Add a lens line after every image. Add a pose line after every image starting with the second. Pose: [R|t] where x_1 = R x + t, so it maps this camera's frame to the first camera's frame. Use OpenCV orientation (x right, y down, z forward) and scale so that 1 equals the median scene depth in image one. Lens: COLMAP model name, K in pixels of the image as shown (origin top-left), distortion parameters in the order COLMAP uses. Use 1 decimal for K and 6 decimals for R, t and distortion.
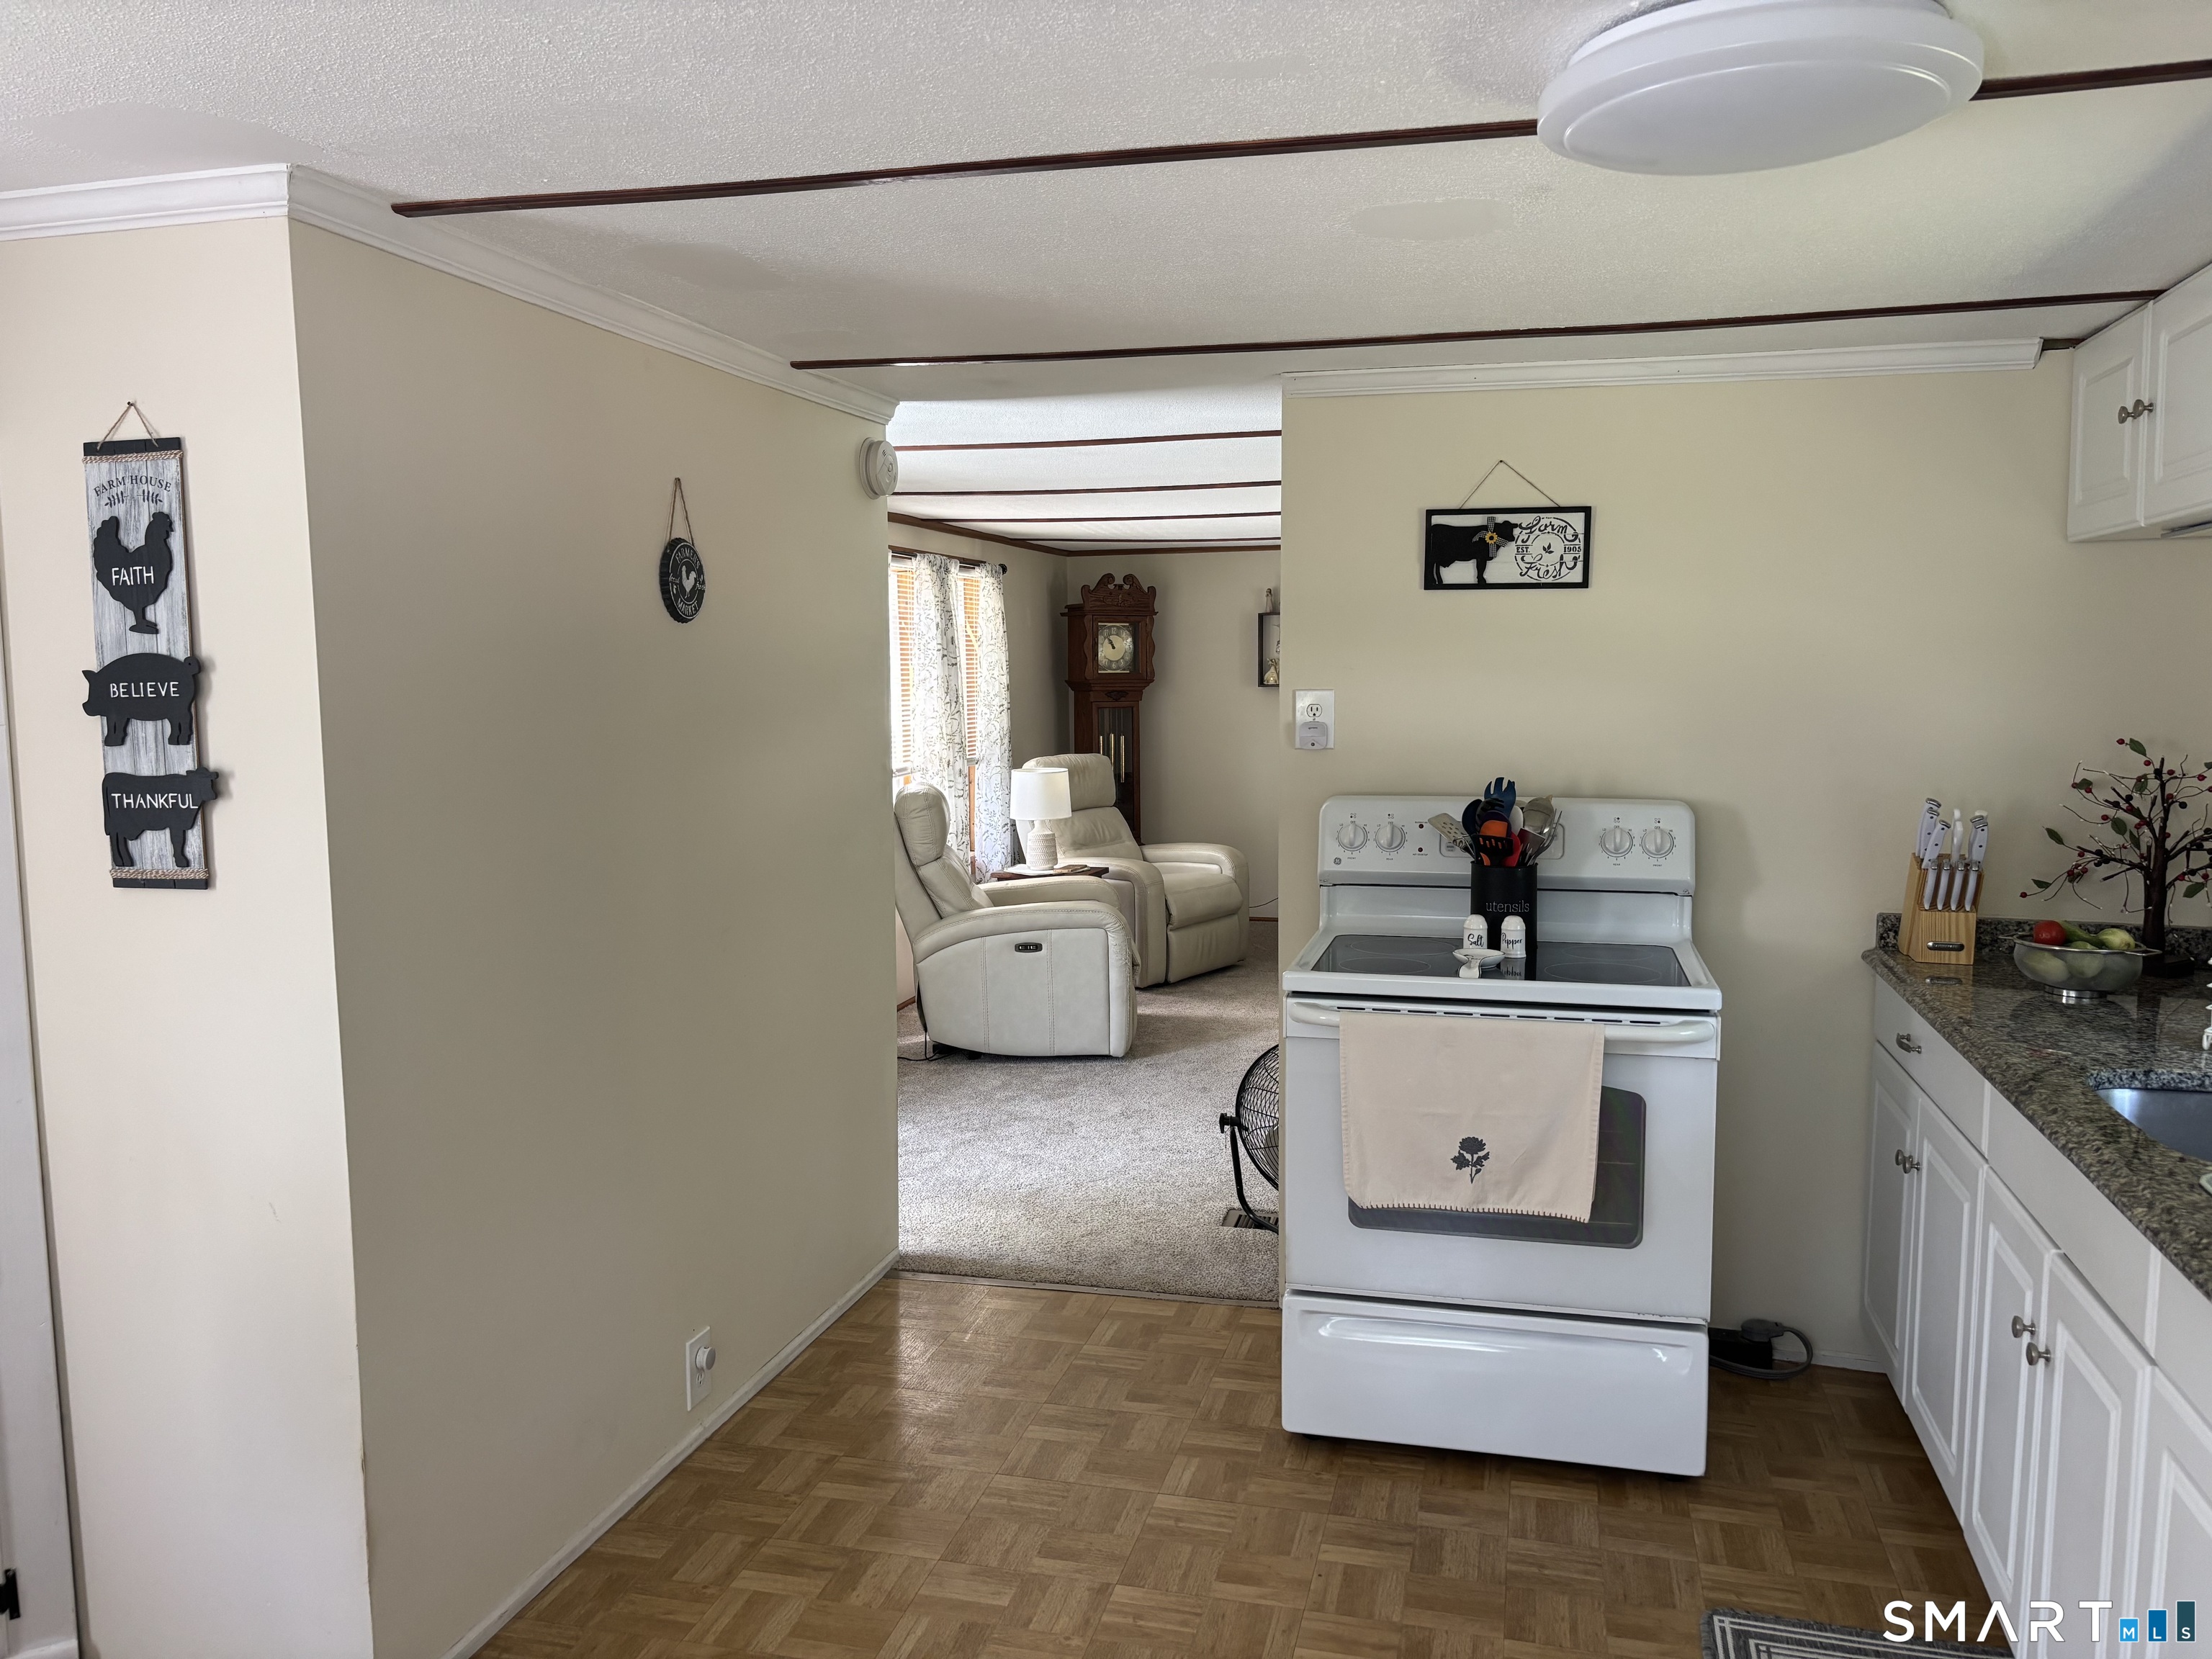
lens RADIAL K [[1672.2, 0, 1106.5], [0, 1672.2, 837.2], [0, 0, 1]] dist [0.053808, -0.058835]
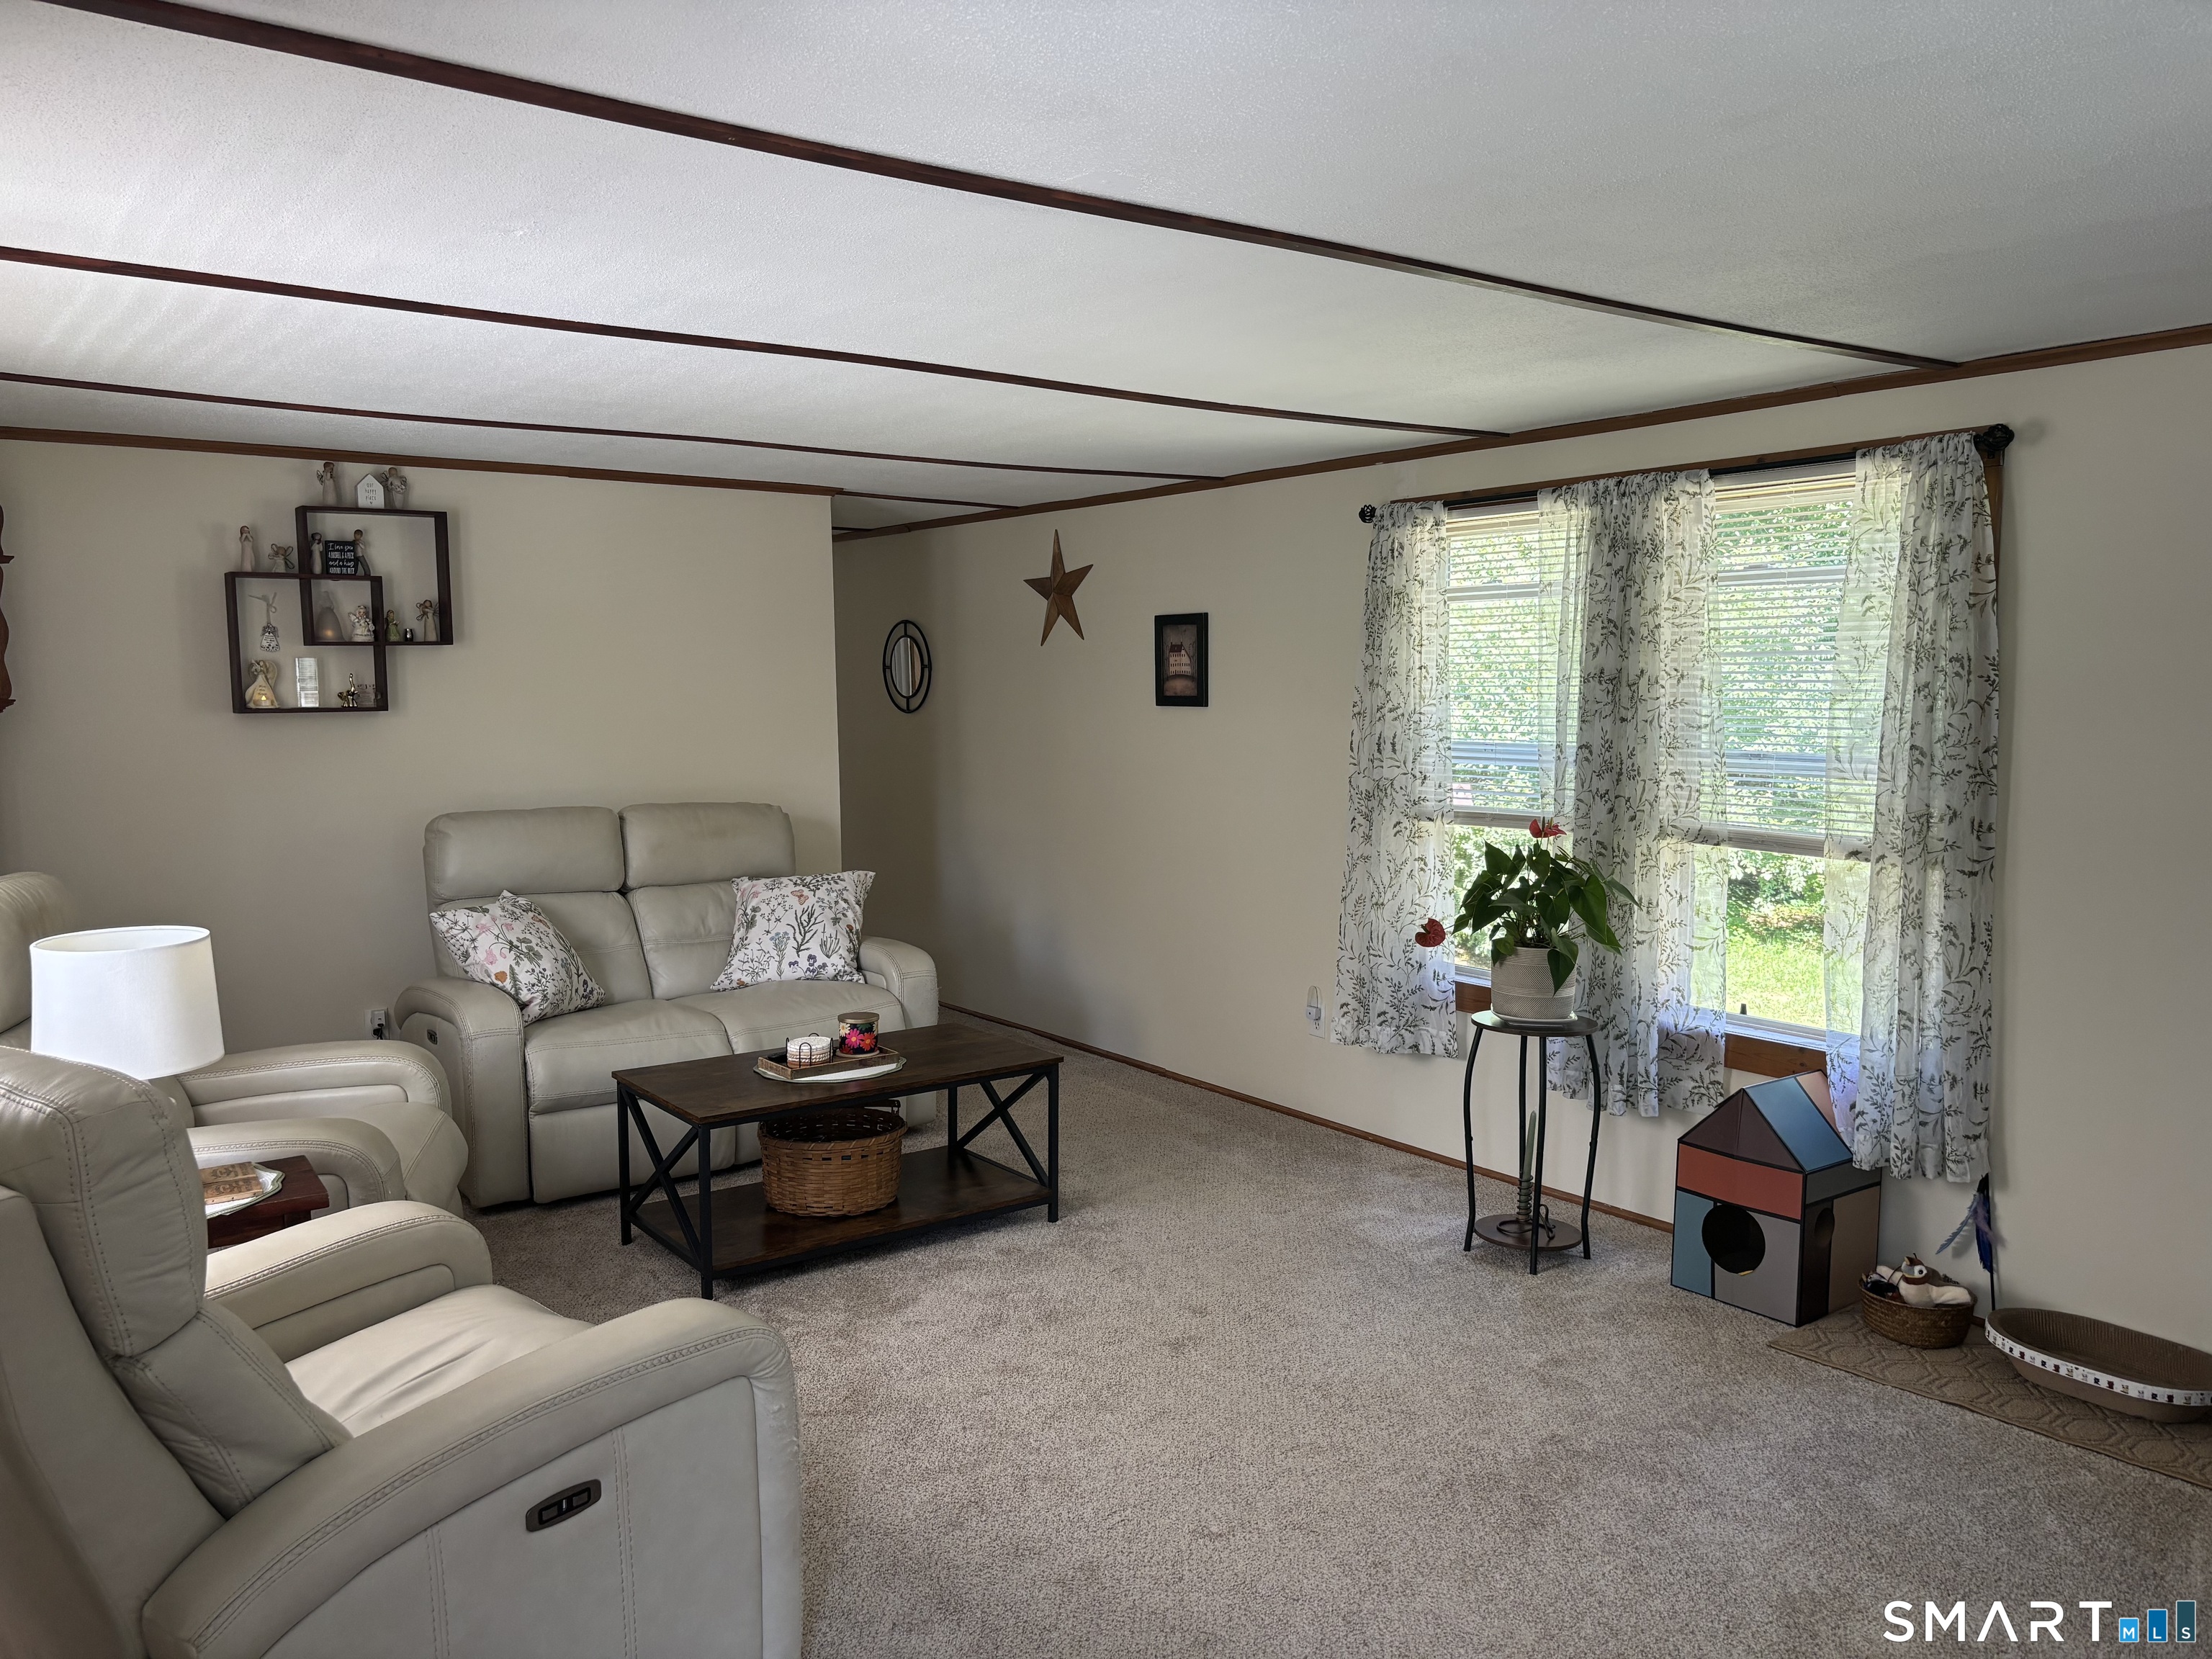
lens RADIAL K [[1672.2, 0, 1091.8], [0, 1672.2, 830.0], [0, 0, 1]] dist [0.053808, -0.058835]
pose [[0.633818, -0.067113, 0.770565, -0.102943], [0.082630, 0.996403, 0.018816, -0.028706], [-0.769056, 0.051745, 0.637083, 0.319188]]
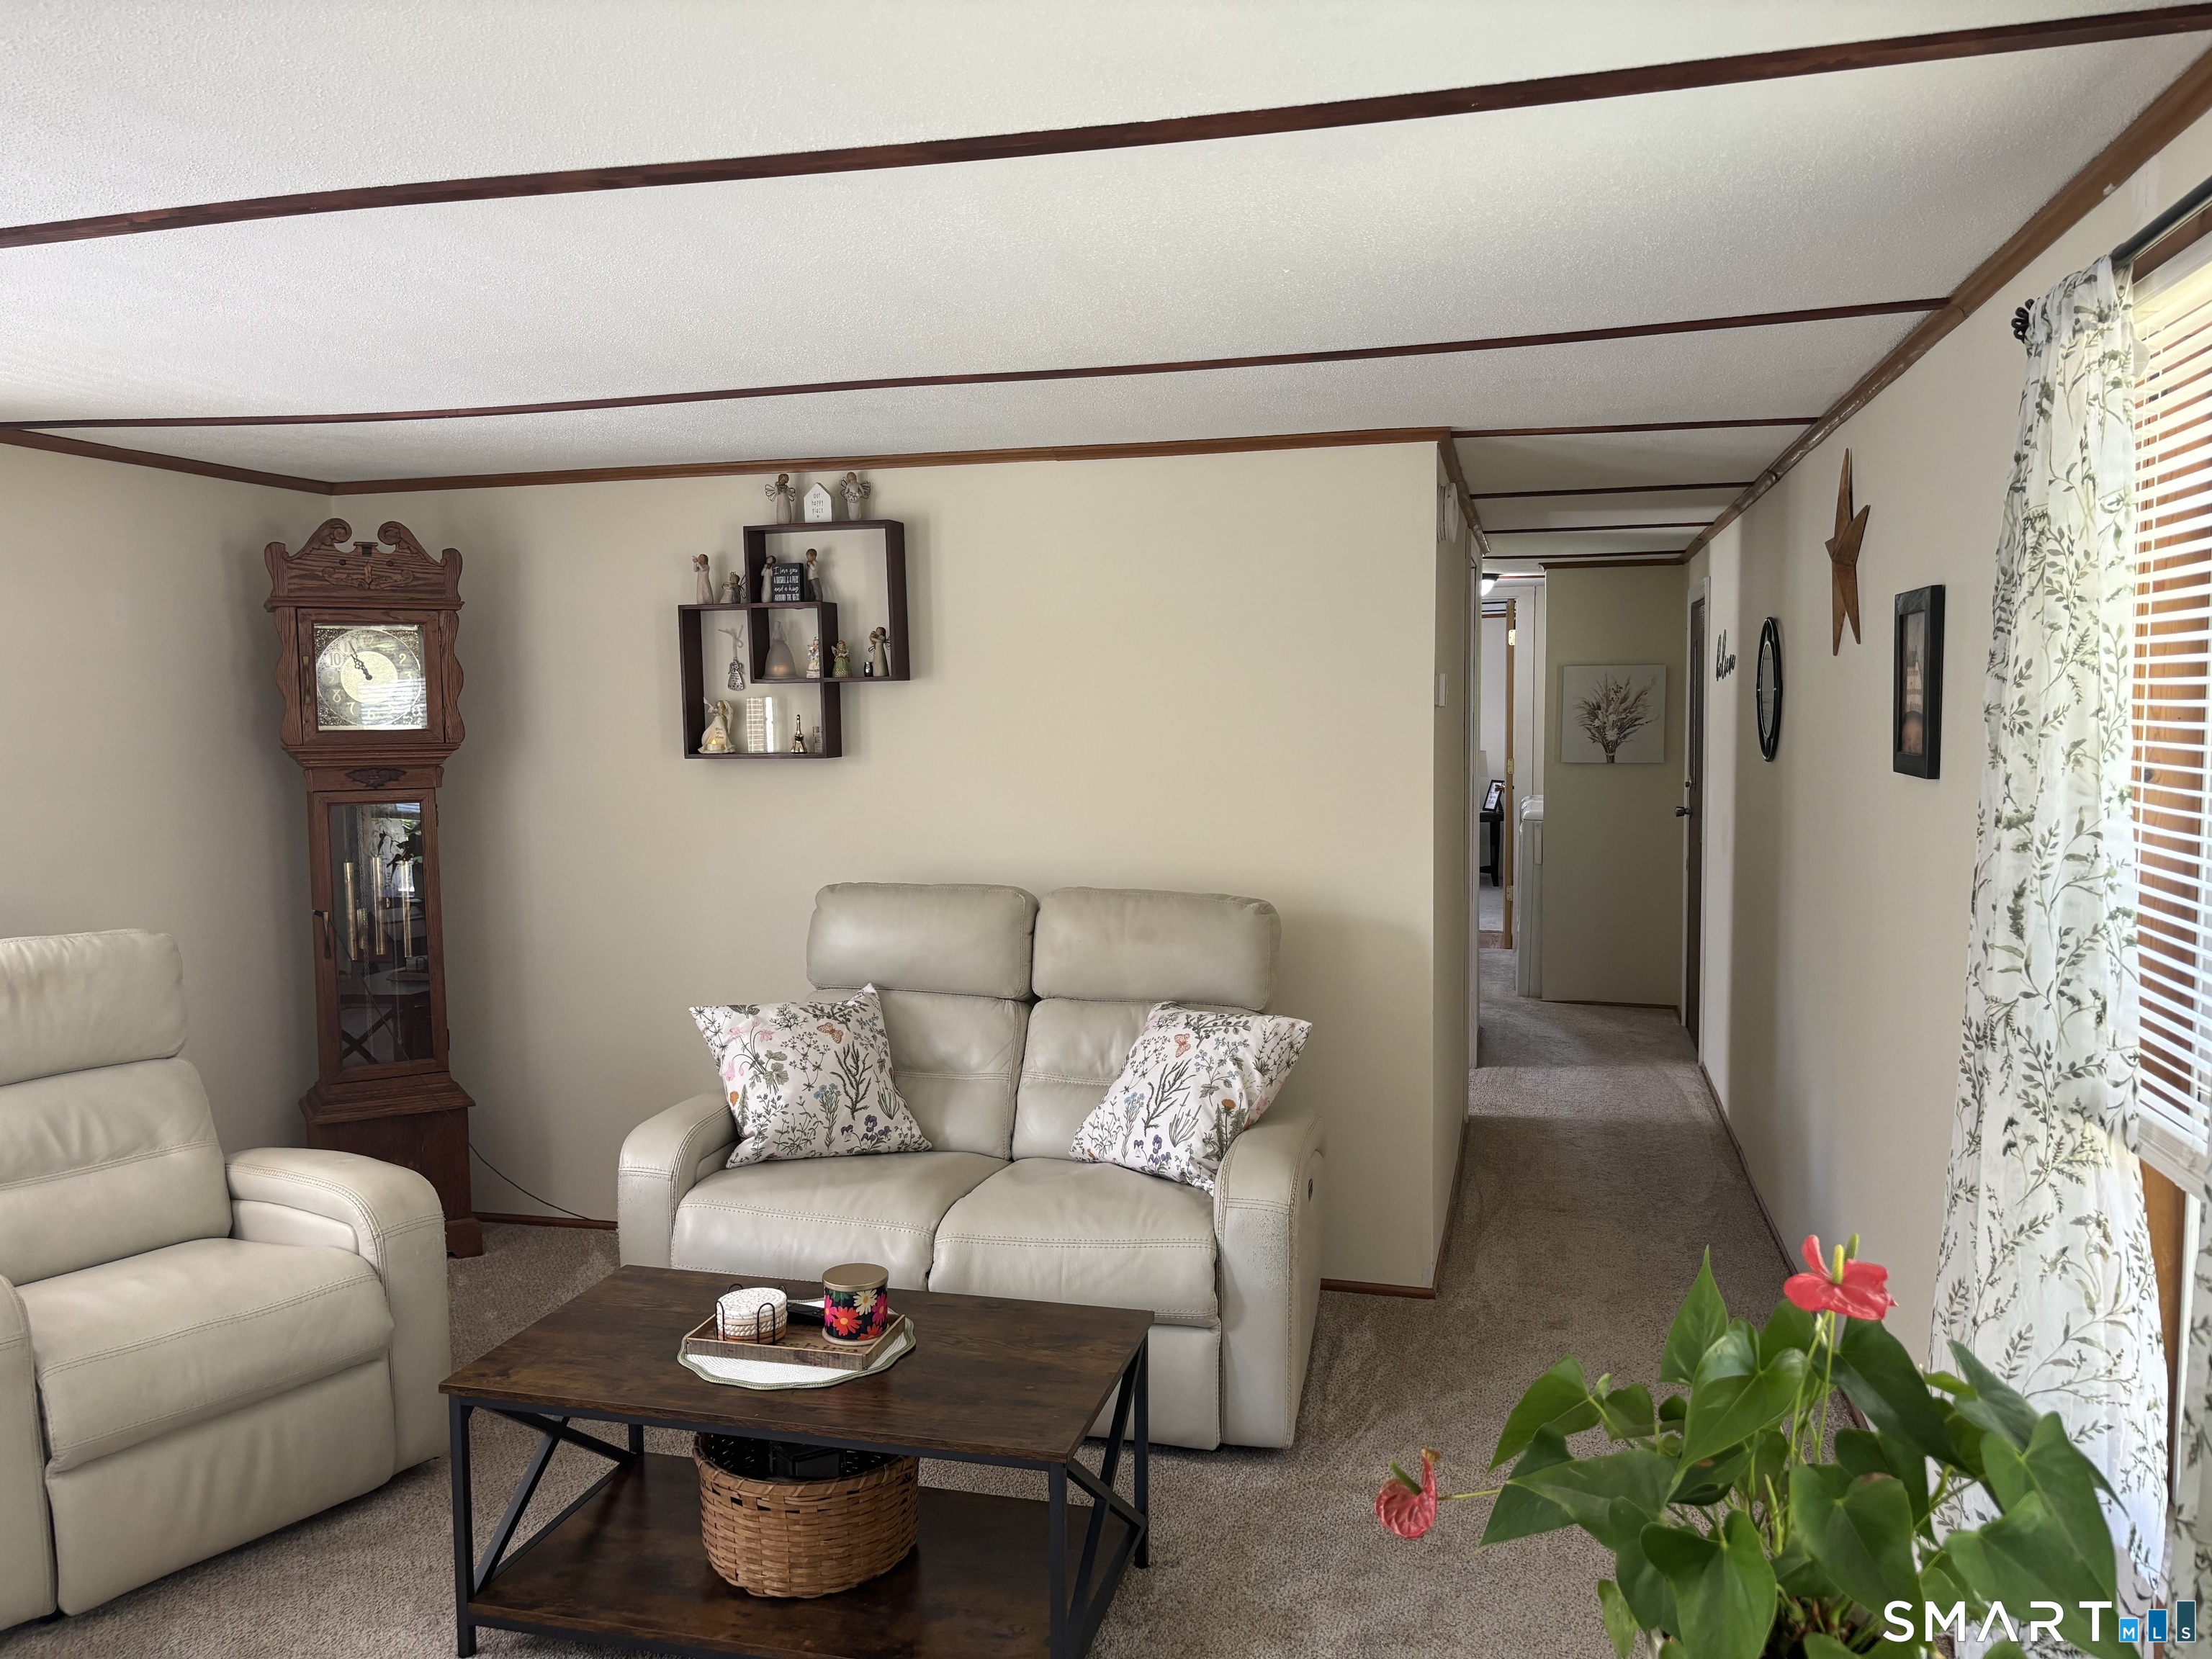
lens RADIAL K [[1672.2, 0, 1089.7], [0, 1672.2, 836.5], [0, 0, 1]] dist [0.053808, -0.058835]
pose [[0.999984, -0.005334, -0.001654, 0.143422], [0.005295, 0.999732, -0.022520, -0.038557], [0.001774, 0.022511, 0.999745, 0.357915]]
